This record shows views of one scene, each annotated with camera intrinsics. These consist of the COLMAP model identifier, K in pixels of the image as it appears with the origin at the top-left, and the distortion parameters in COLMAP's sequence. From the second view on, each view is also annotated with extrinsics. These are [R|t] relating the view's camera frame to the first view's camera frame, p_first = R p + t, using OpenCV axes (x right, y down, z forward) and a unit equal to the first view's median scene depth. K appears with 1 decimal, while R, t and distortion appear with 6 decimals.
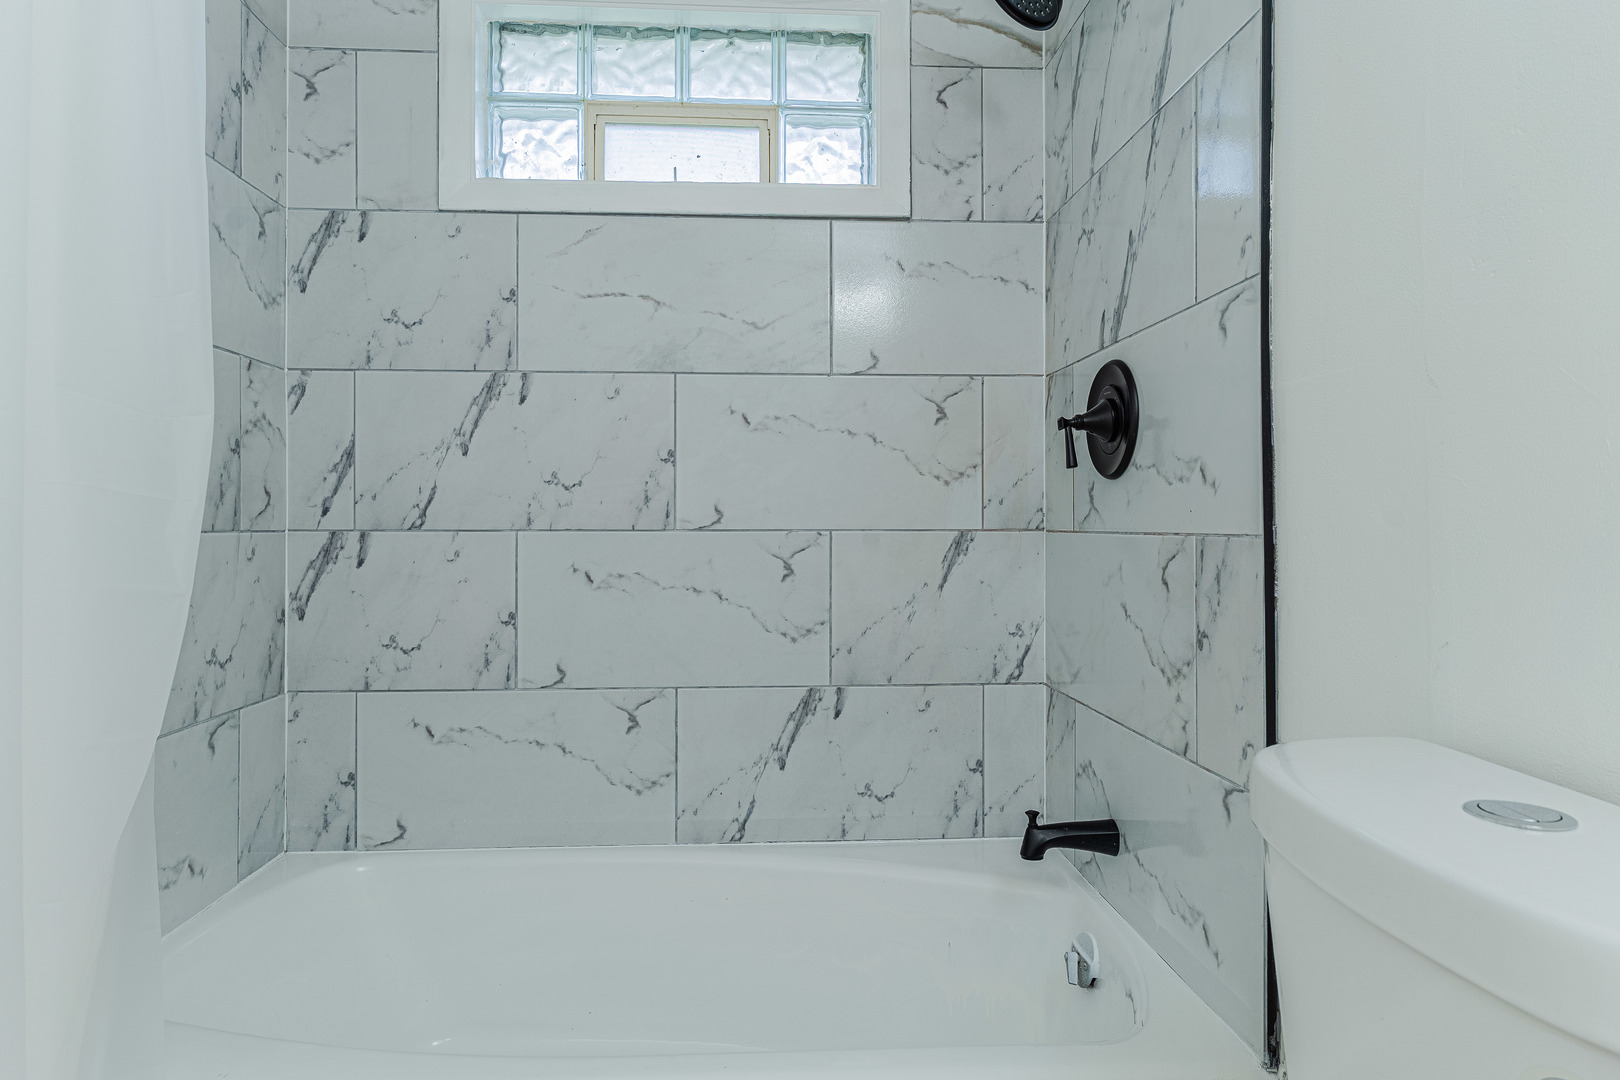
lens RADIAL K [[919.8, 0, 808.0], [0, 919.8, 534.7], [0, 0, 1]] dist [0.000171, -0.000007]
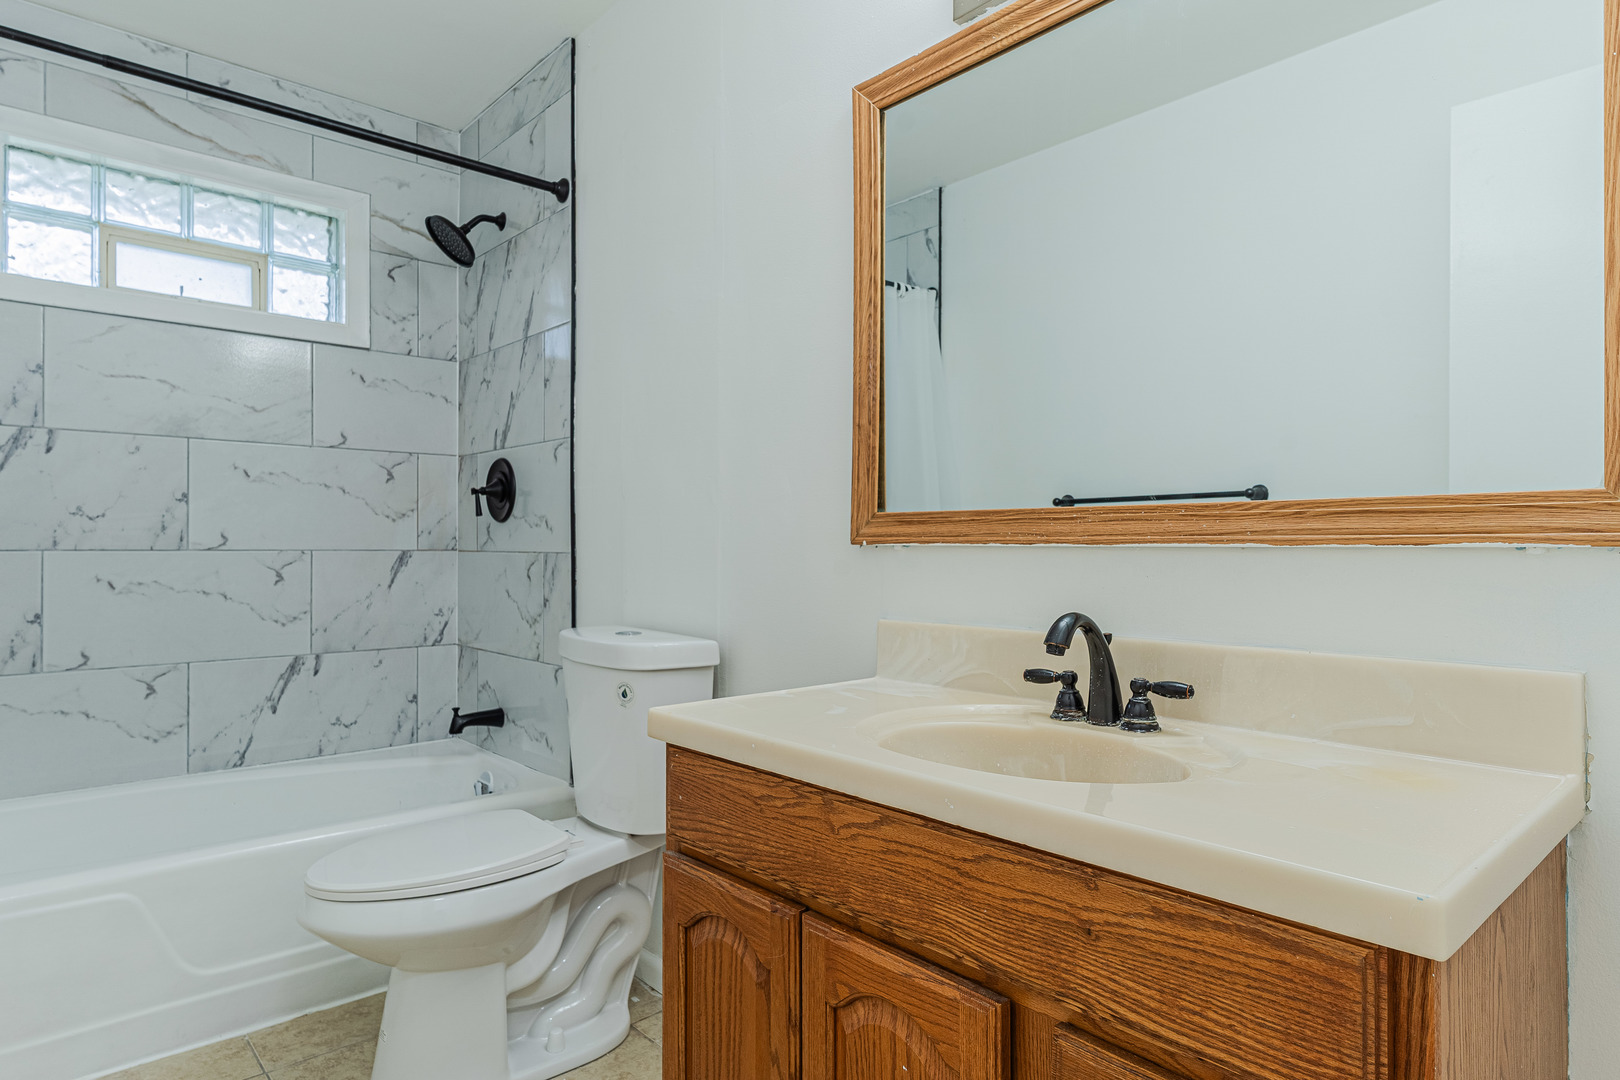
lens RADIAL K [[919.8, 0, 808.0], [0, 919.8, 534.7], [0, 0, 1]] dist [0.000171, -0.000007]
pose [[0.787234, 0.010916, 0.616558, -0.265810], [0.002377, 0.999782, -0.020735, 0.002755], [-0.616650, 0.017789, 0.787036, -0.686386]]
